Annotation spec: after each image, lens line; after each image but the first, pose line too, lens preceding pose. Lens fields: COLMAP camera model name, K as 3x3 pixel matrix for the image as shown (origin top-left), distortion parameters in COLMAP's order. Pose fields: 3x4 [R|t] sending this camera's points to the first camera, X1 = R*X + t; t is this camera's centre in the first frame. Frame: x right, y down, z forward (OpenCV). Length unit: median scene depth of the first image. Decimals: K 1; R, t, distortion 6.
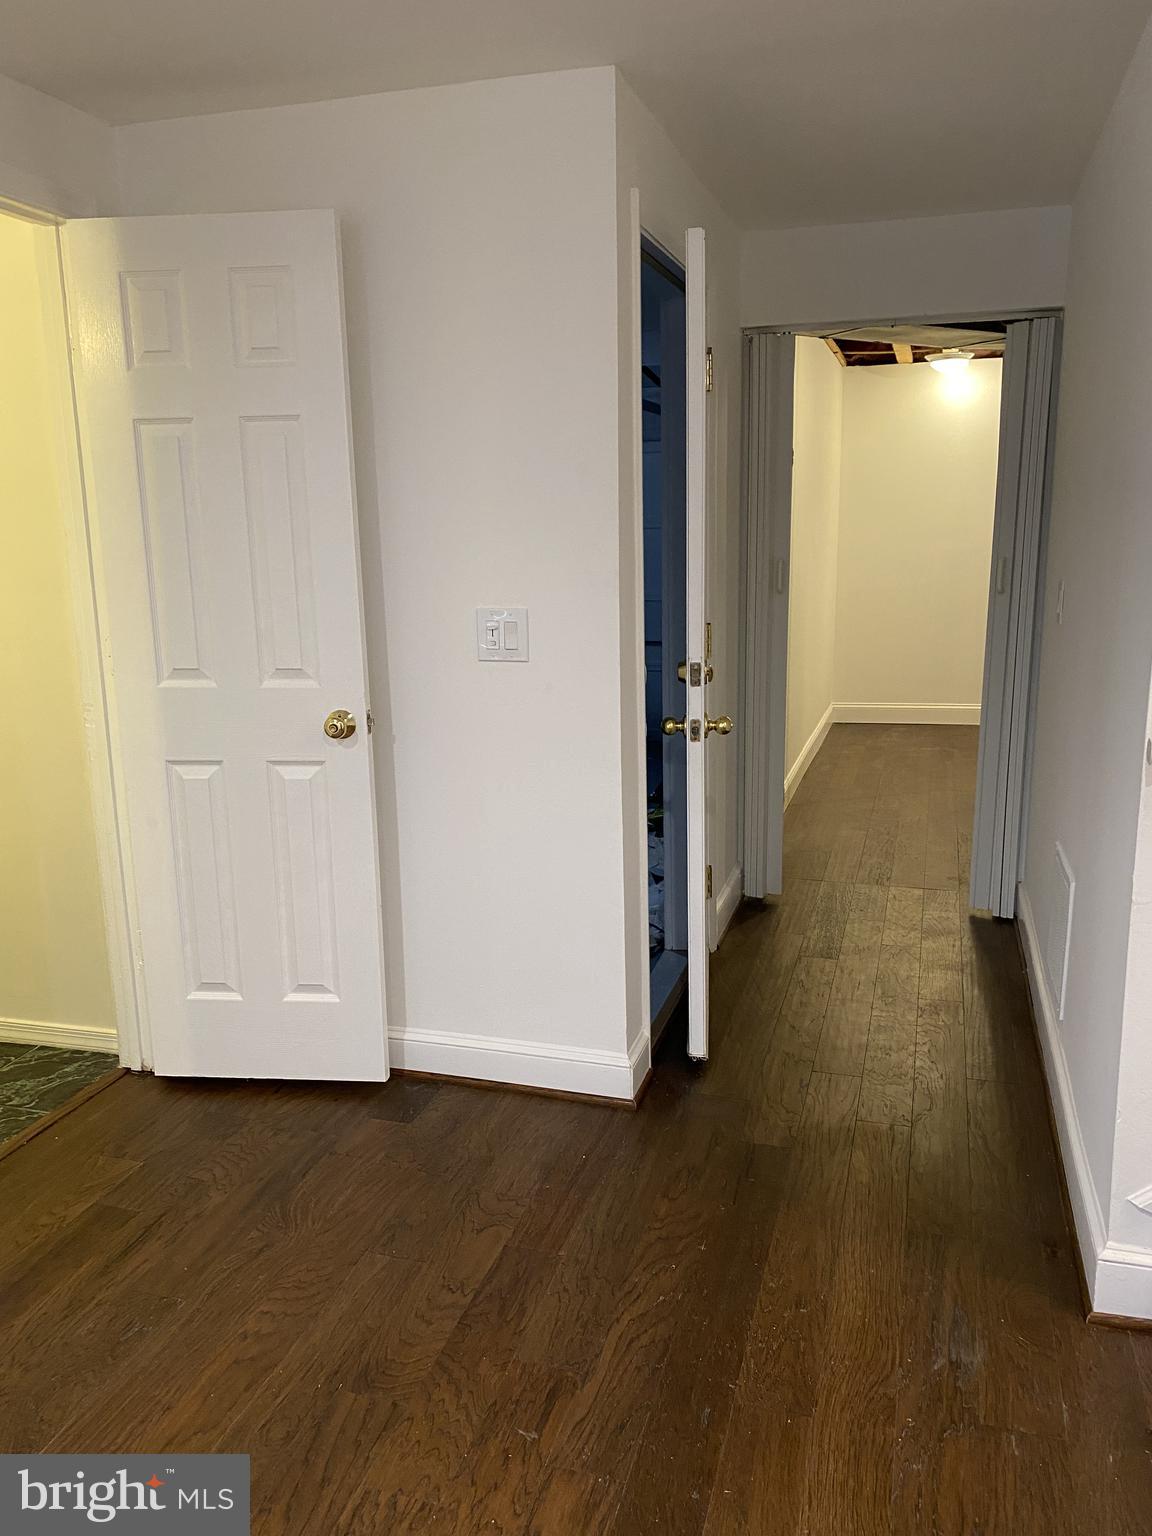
lens RADIAL K [[1165.3, 0, 576.0], [0, 1165.3, 768.0], [0, 0, 1]] dist [0.076102, -0.084294]
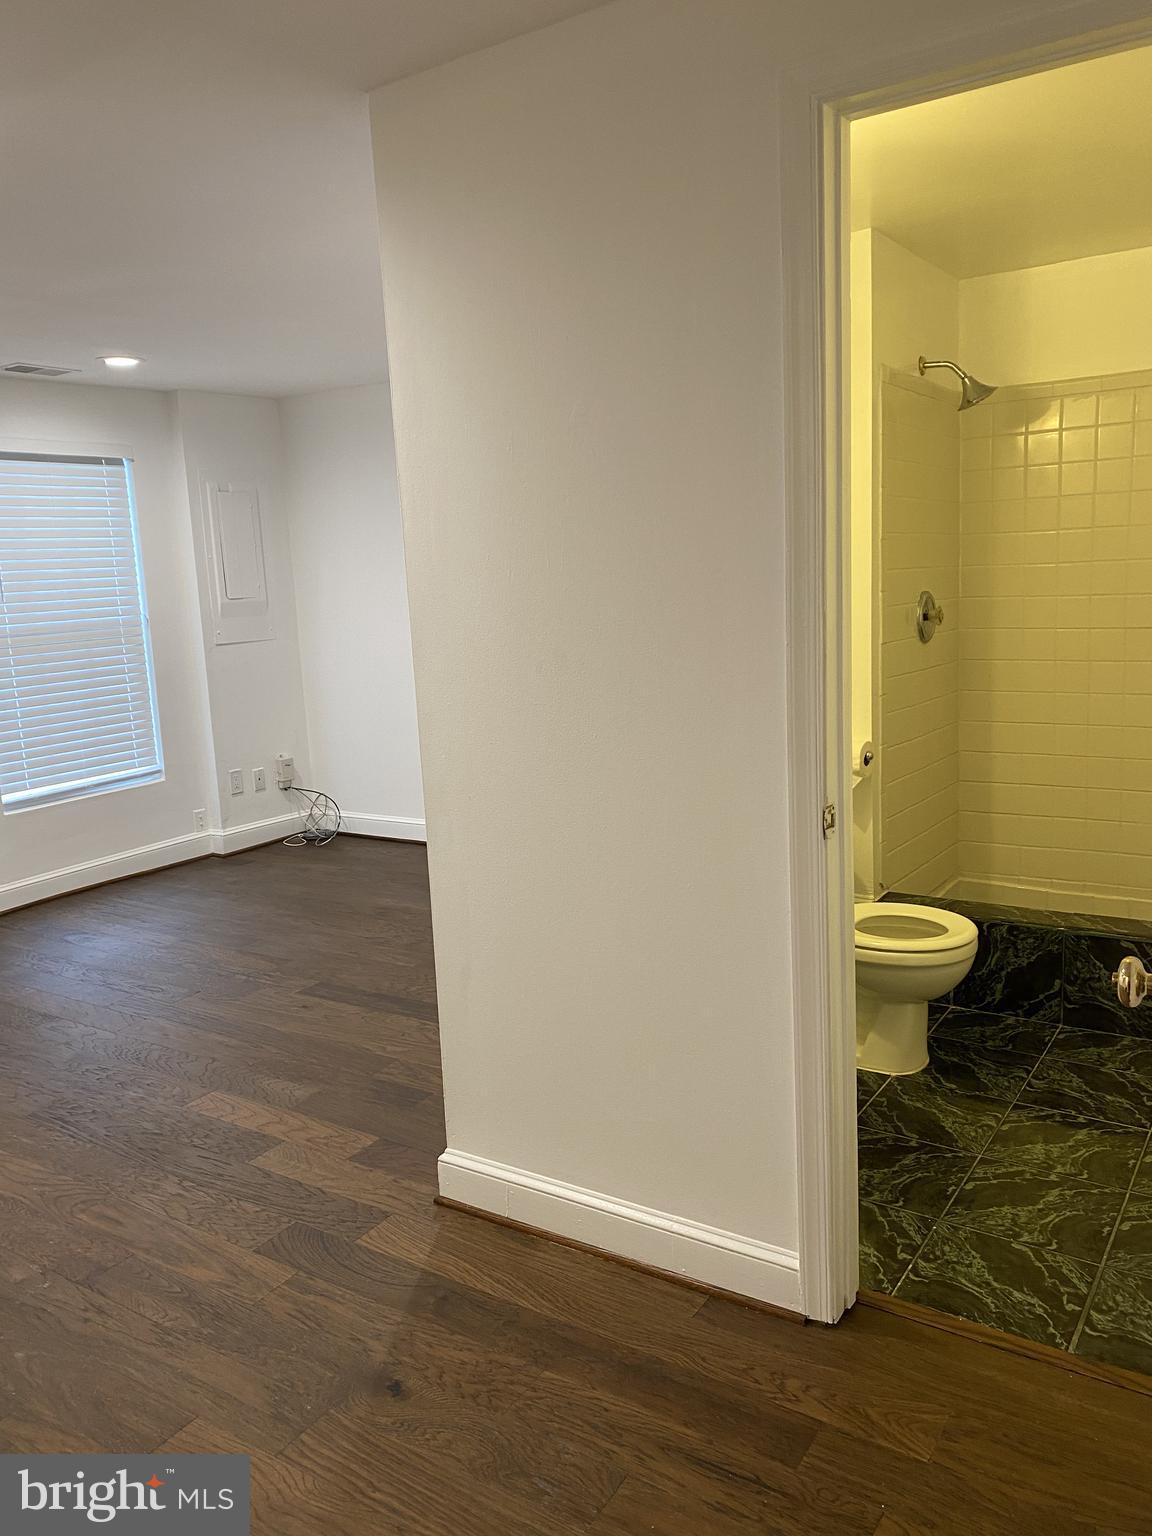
lens RADIAL K [[1165.3, 0, 576.0], [0, 1165.3, 768.0], [0, 0, 1]] dist [0.076102, -0.084294]
pose [[-0.278657, 0.197614, -0.939840, 0.281469], [-0.150115, 0.957611, 0.245859, -0.207775], [0.948586, 0.209594, -0.237180, 0.962565]]
